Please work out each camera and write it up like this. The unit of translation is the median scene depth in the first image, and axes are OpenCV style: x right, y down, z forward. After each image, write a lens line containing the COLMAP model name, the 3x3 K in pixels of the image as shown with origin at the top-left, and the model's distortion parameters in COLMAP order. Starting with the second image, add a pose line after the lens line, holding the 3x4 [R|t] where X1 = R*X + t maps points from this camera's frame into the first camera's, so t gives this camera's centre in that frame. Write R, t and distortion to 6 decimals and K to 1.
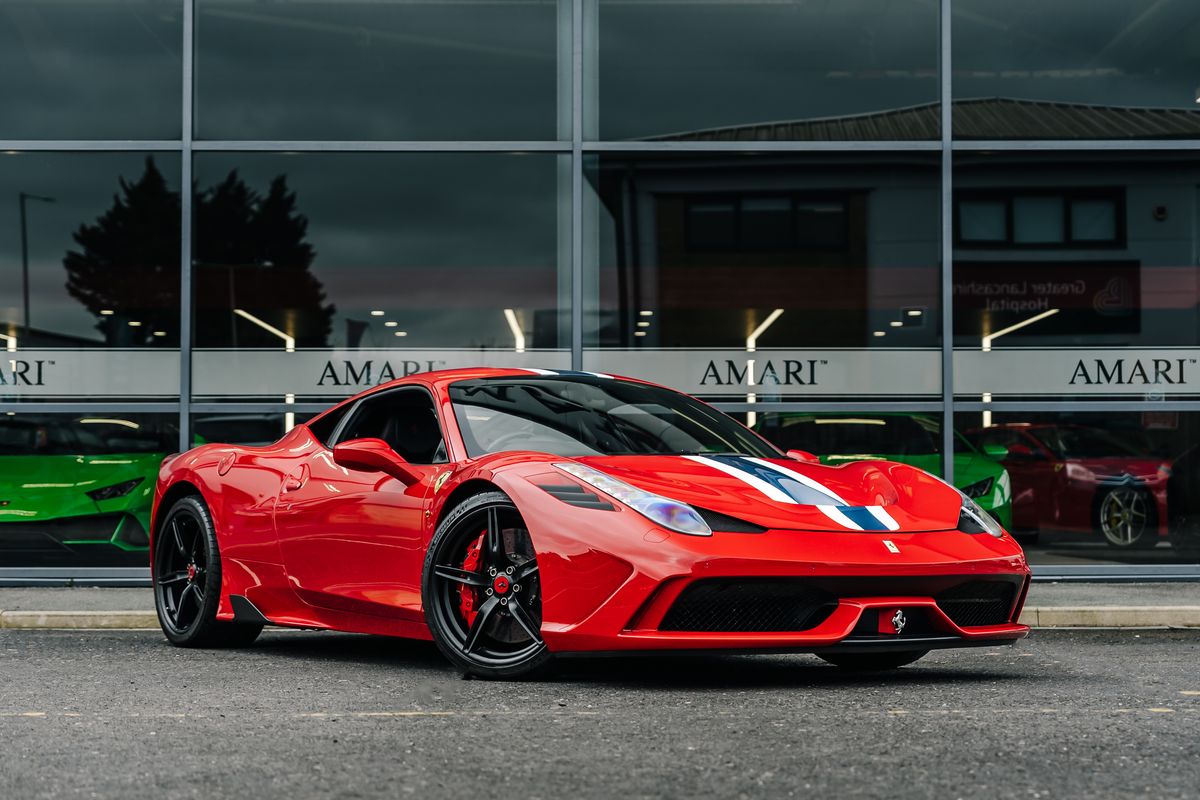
lens RADIAL K [[2245.0, 0, 626.2], [0, 2245.0, 421.6], [0, 0, 1]] dist [0.011719, -0.029869]
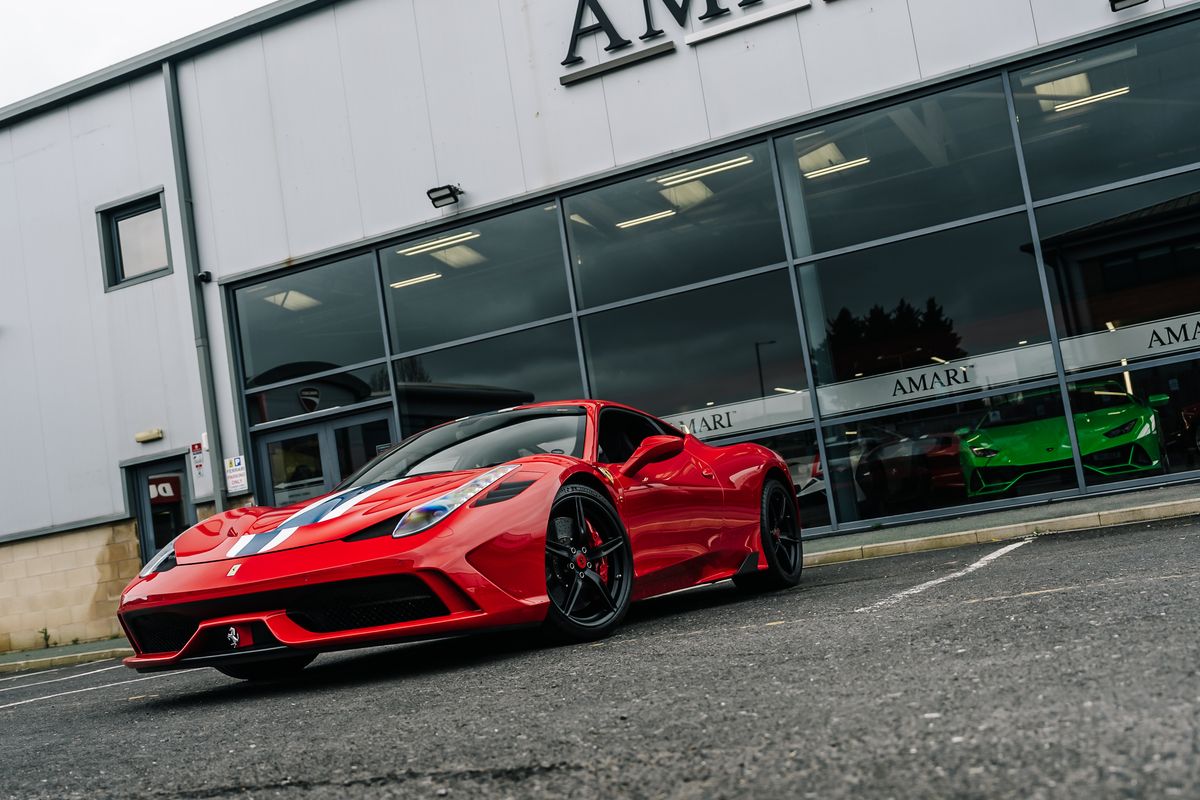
lens RADIAL K [[1258.7, 0, 614.5], [0, 1258.7, 420.1], [0, 0, 1]] dist [0.002600, -0.004696]
pose [[0.891067, -0.175045, -0.418759, 0.385149], [0.165419, 0.984426, -0.059509, 0.034047], [0.422654, -0.016244, 0.906145, 0.234110]]
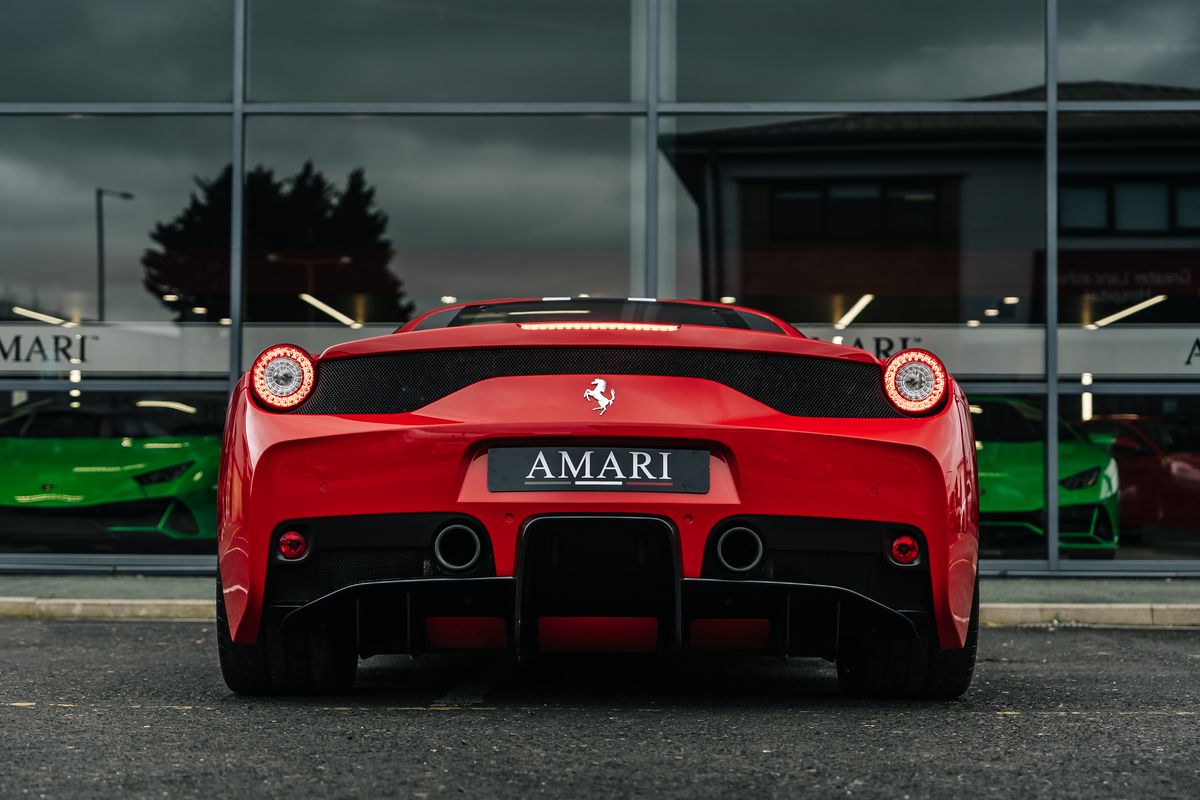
lens RADIAL K [[2282.5, 0, 595.6], [0, 2282.5, 404.2], [0, 0, 1]] dist [0.007470, -0.012396]
pose [[0.998729, 0.004425, -0.050210, 0.004799], [-0.004841, 0.999955, -0.008175, 0.014611], [0.050172, 0.008408, 0.998705, 0.089704]]
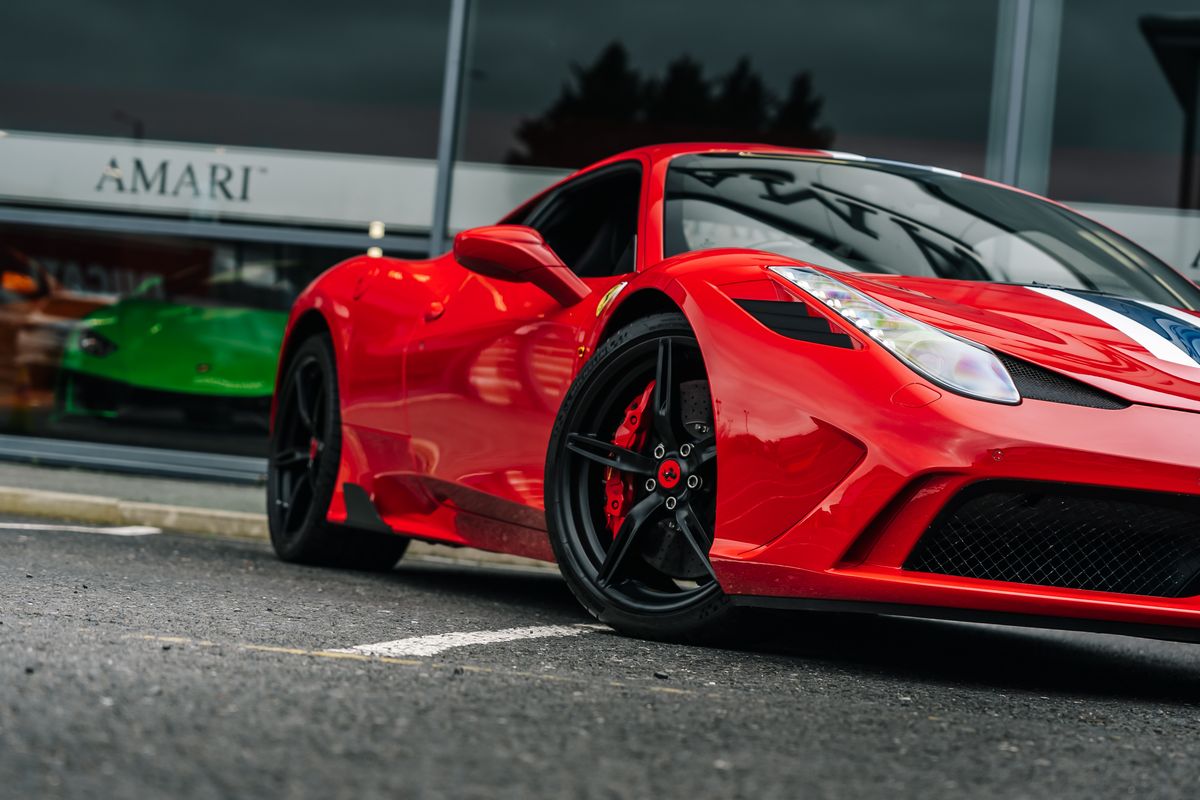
lens RADIAL K [[2741.0, 0, 599.8], [0, 2741.0, 402.1], [0, 0, 1]] dist [0.010210, -0.075905]
pose [[0.971878, 0.082086, -0.220717, 0.078807], [-0.081064, 0.996615, 0.013702, 0.045508], [0.221094, 0.004575, 0.975242, 0.308774]]
